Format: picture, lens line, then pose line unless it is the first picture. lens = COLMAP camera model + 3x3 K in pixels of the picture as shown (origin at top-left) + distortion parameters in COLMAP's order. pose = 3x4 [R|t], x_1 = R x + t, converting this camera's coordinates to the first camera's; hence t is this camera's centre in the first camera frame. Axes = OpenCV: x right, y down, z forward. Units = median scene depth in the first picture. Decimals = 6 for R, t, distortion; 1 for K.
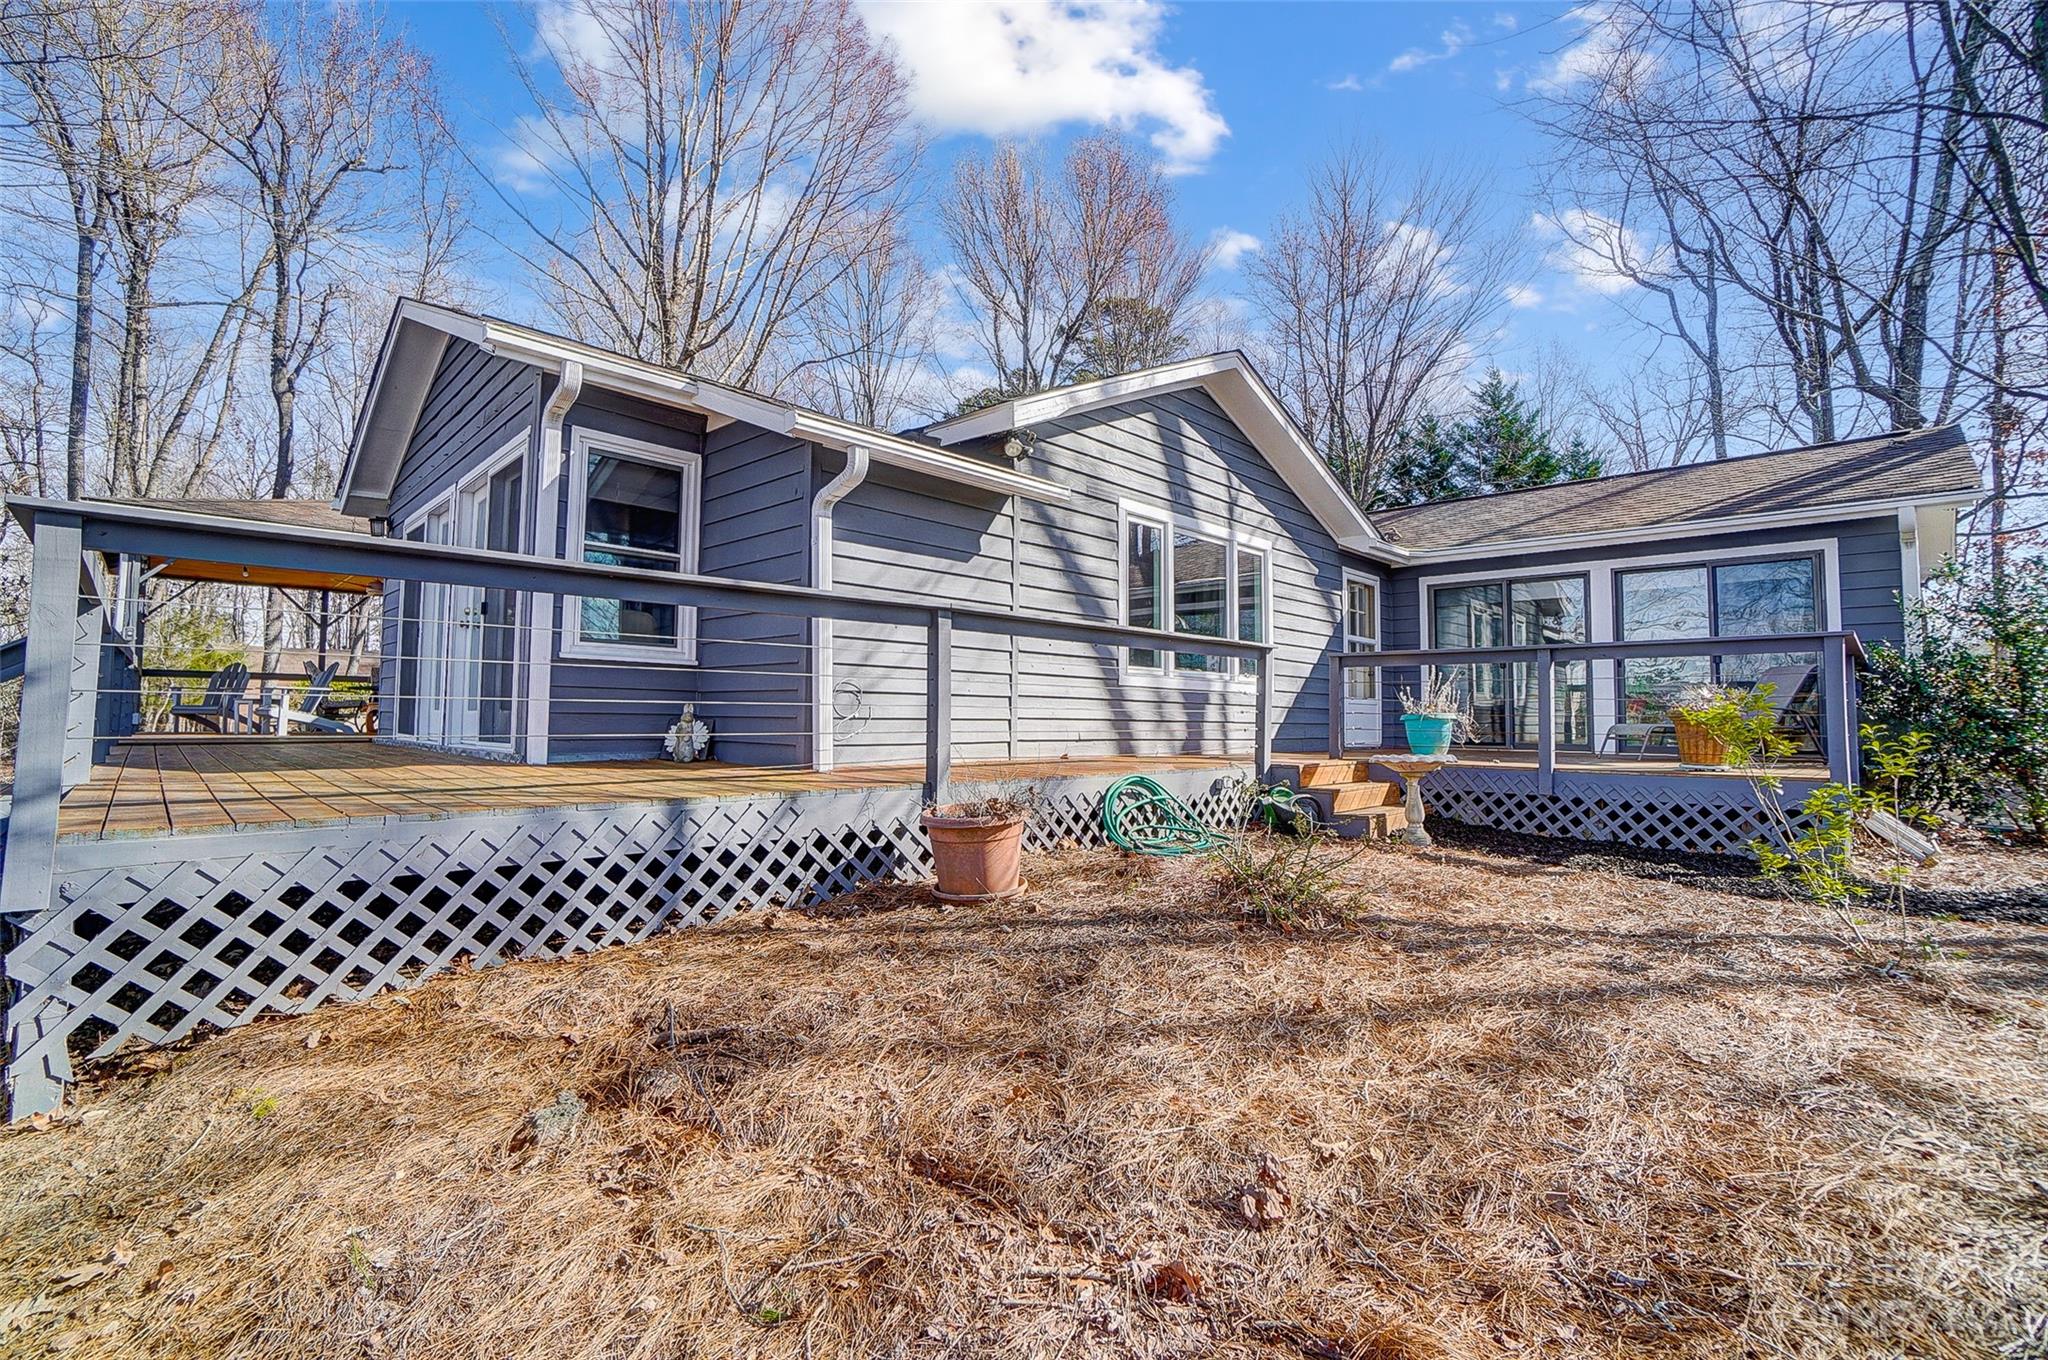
lens RADIAL K [[902.0, 0, 1016.5], [0, 902.0, 671.0], [0, 0, 1]] dist [-0.064927, 0.023354]
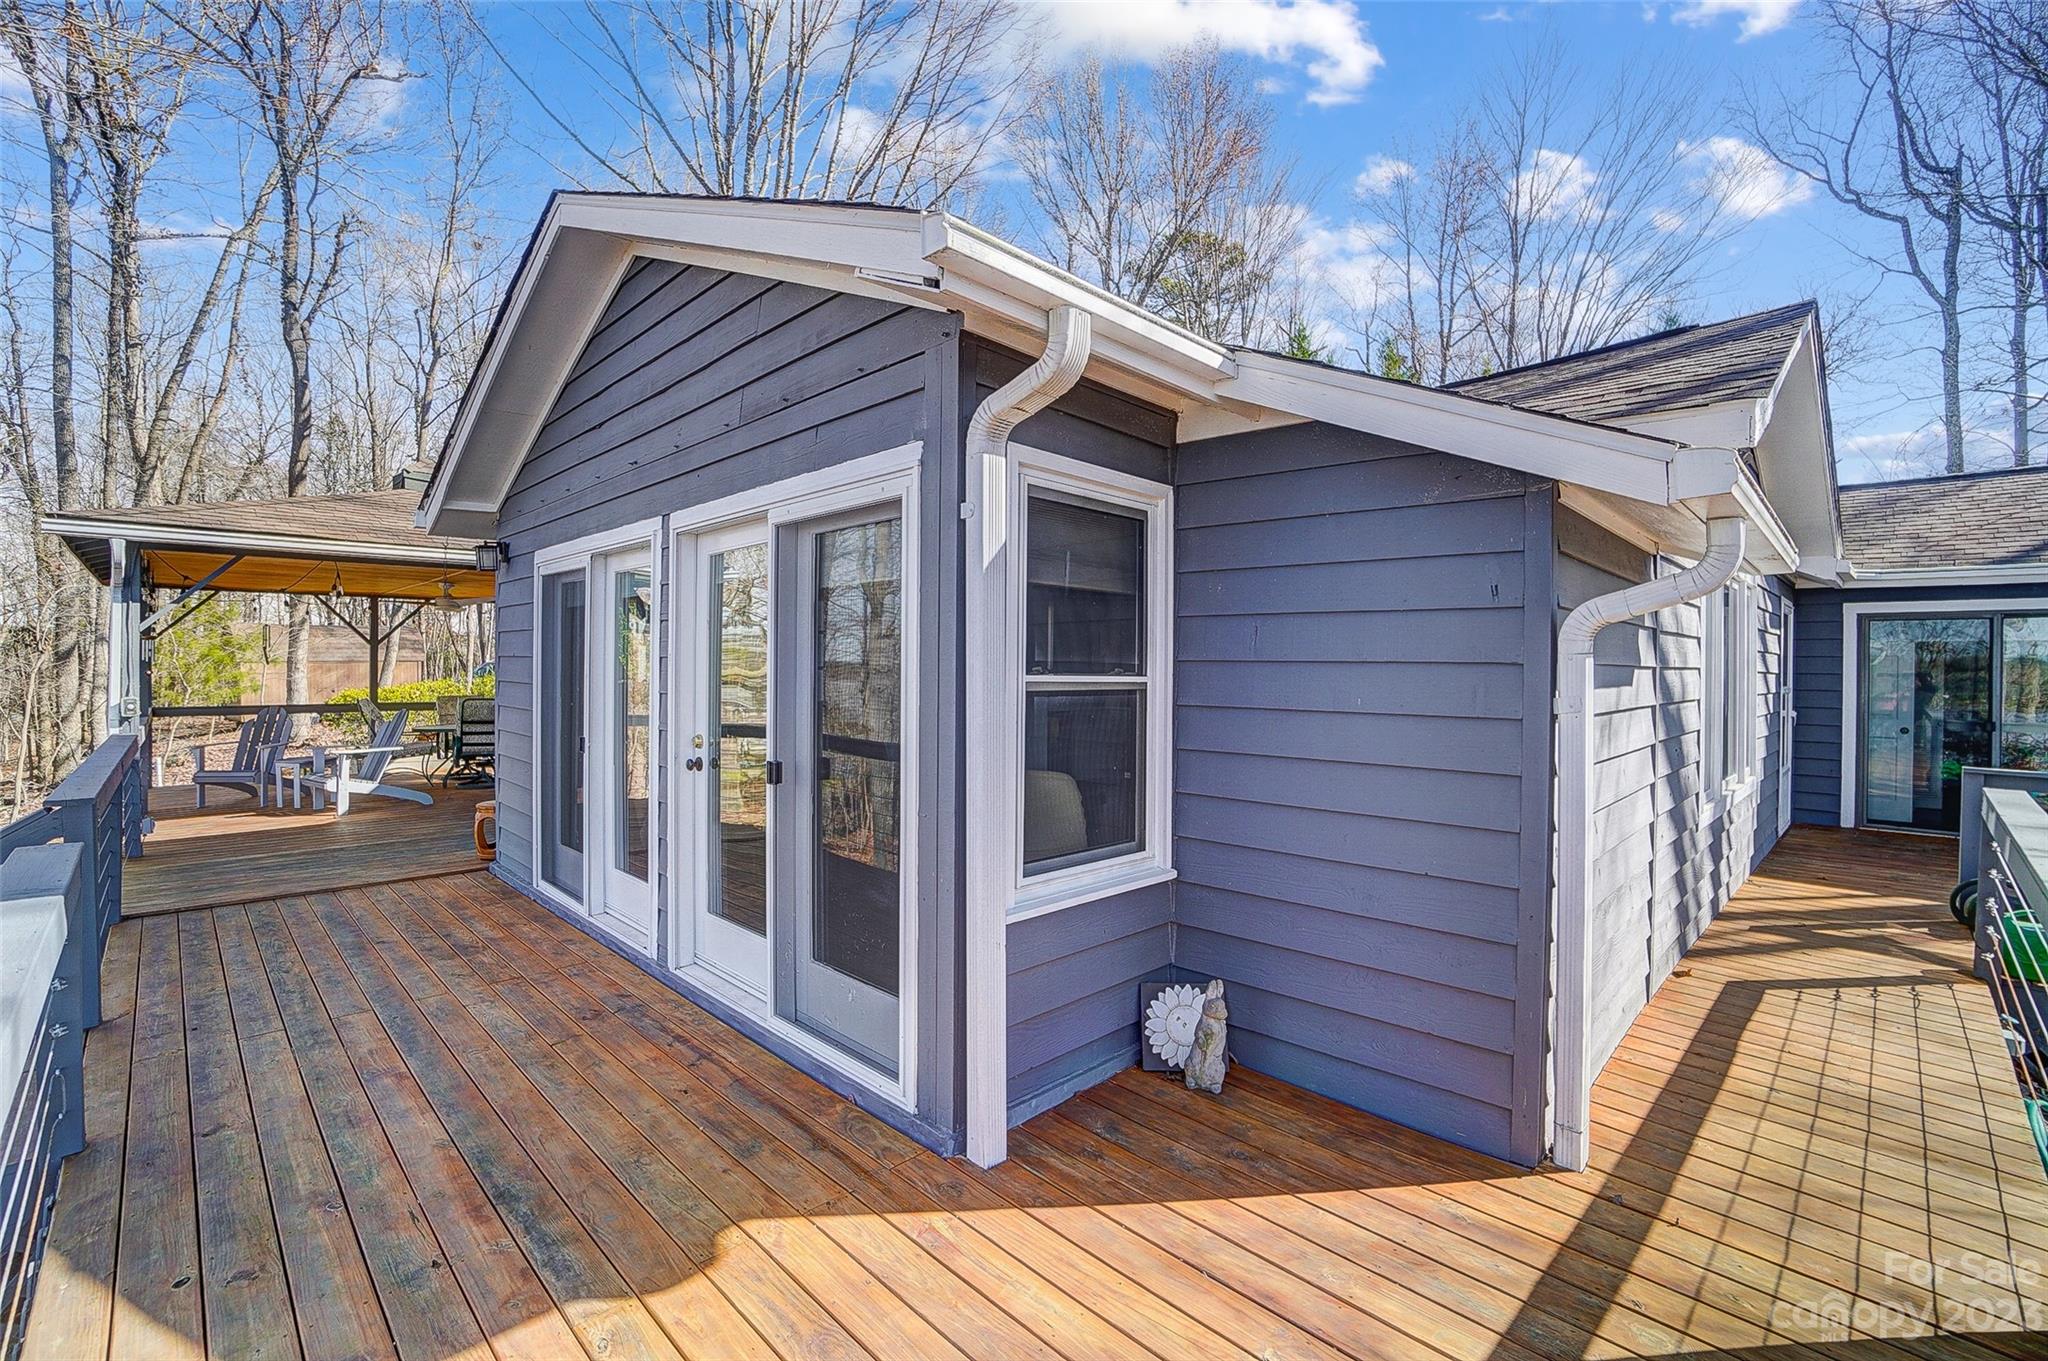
lens RADIAL K [[902.0, 0, 1016.5], [0, 902.0, 671.5], [0, 0, 1]] dist [-0.064927, 0.023354]
pose [[0.999965, 0.000645, -0.008334, -0.121667], [-0.000144, 0.998205, 0.059890, -0.044736], [0.008358, -0.059886, 0.998170, 0.123814]]
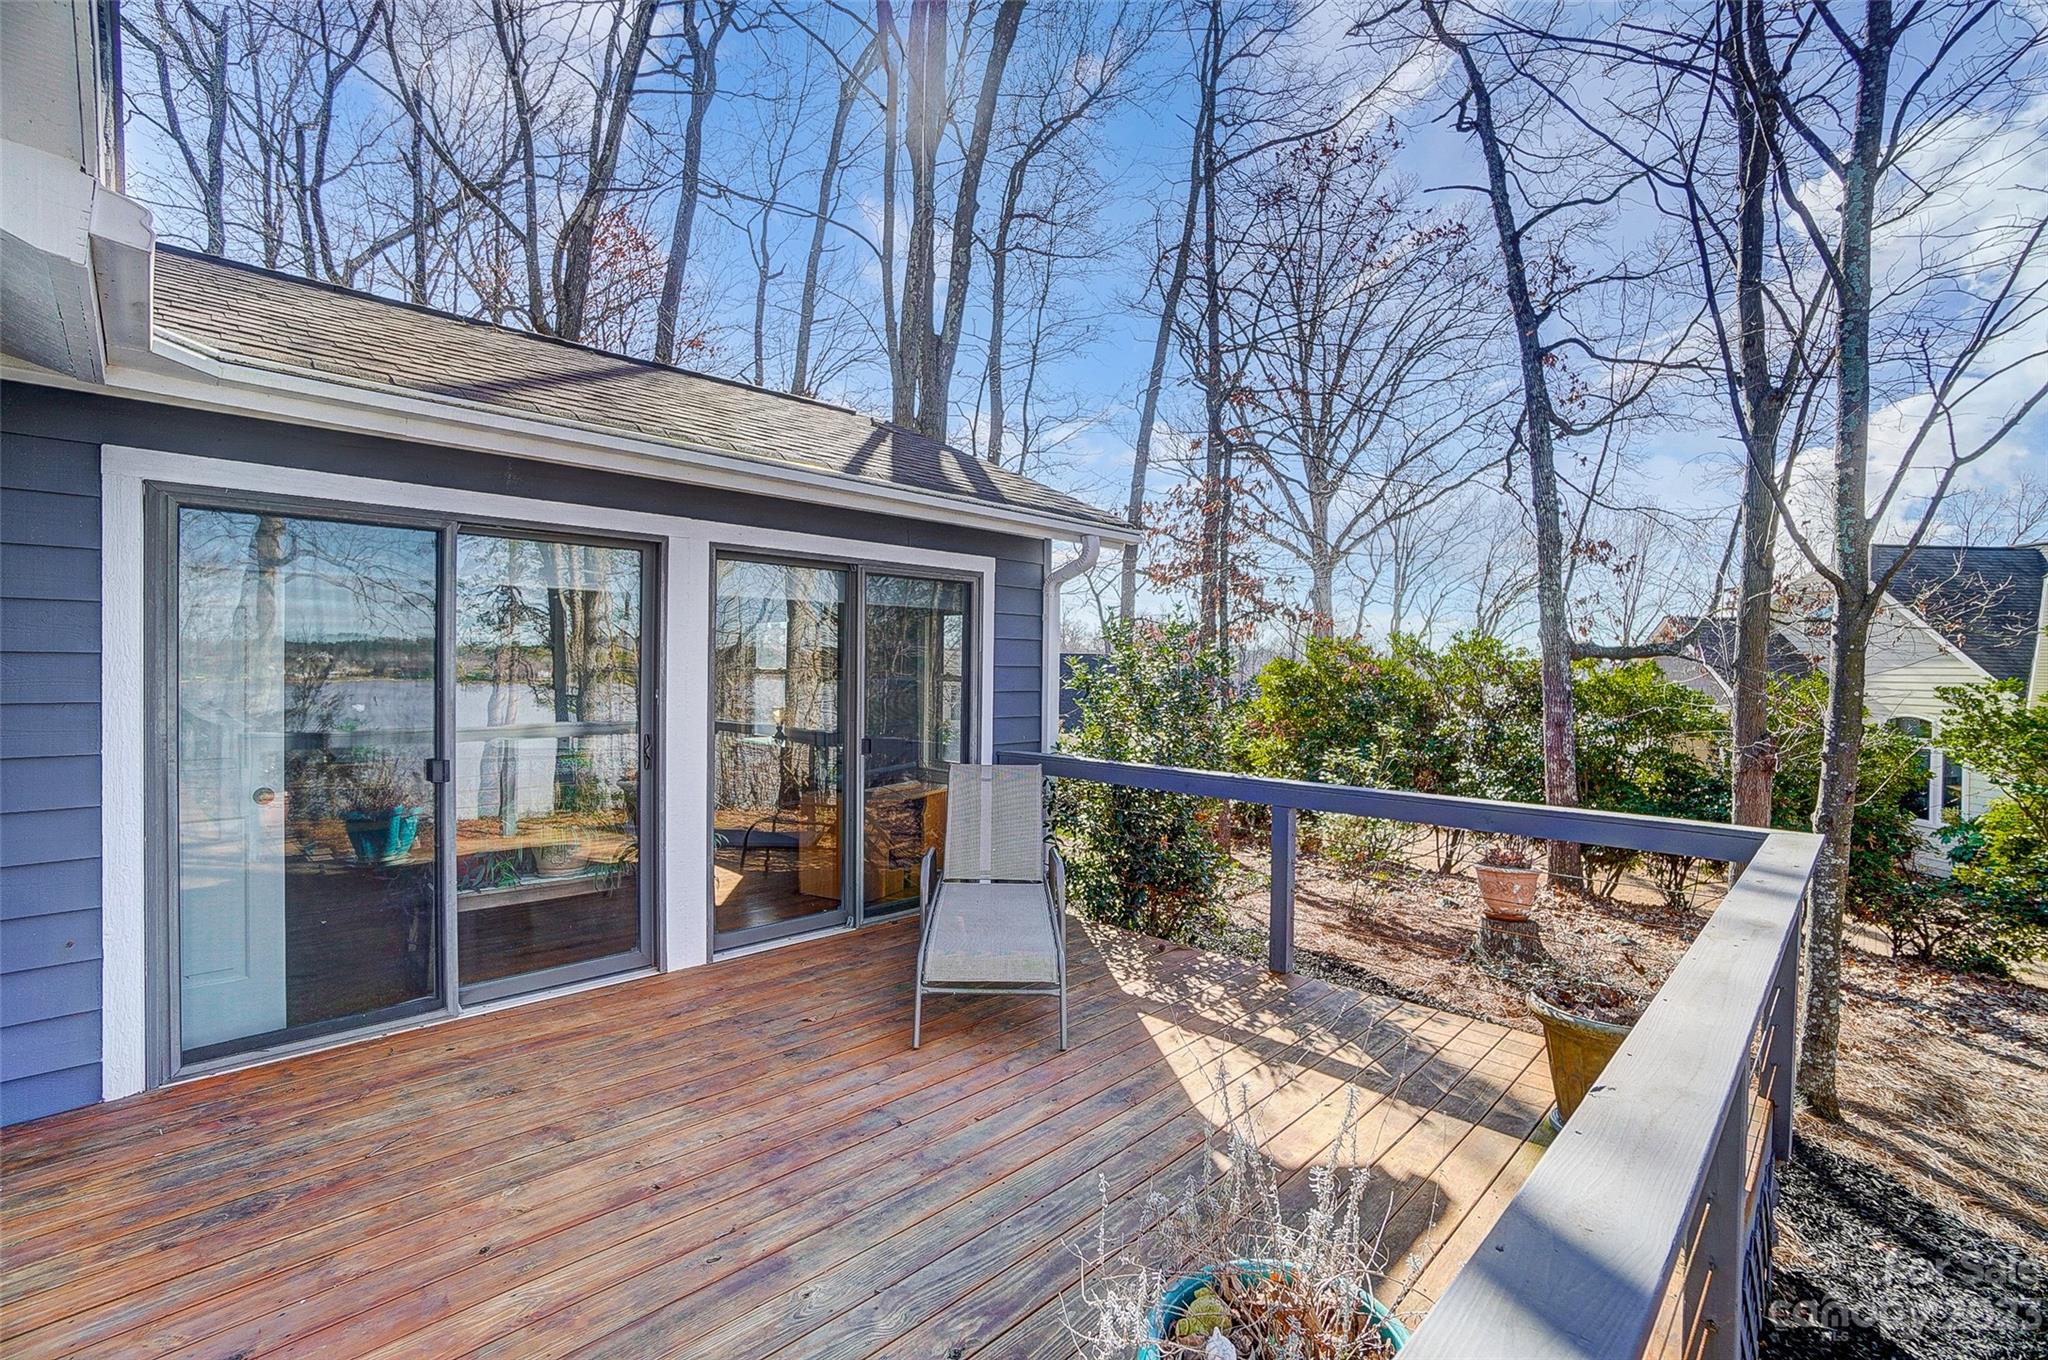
lens RADIAL K [[902.0, 0, 1016.5], [0, 902.0, 671.0], [0, 0, 1]] dist [-0.064927, 0.023354]
pose [[-0.019654, -0.009445, 0.999762, 0.112085], [-0.061876, 0.998050, 0.008213, -0.031026], [-0.997890, -0.061700, -0.020200, 0.377455]]
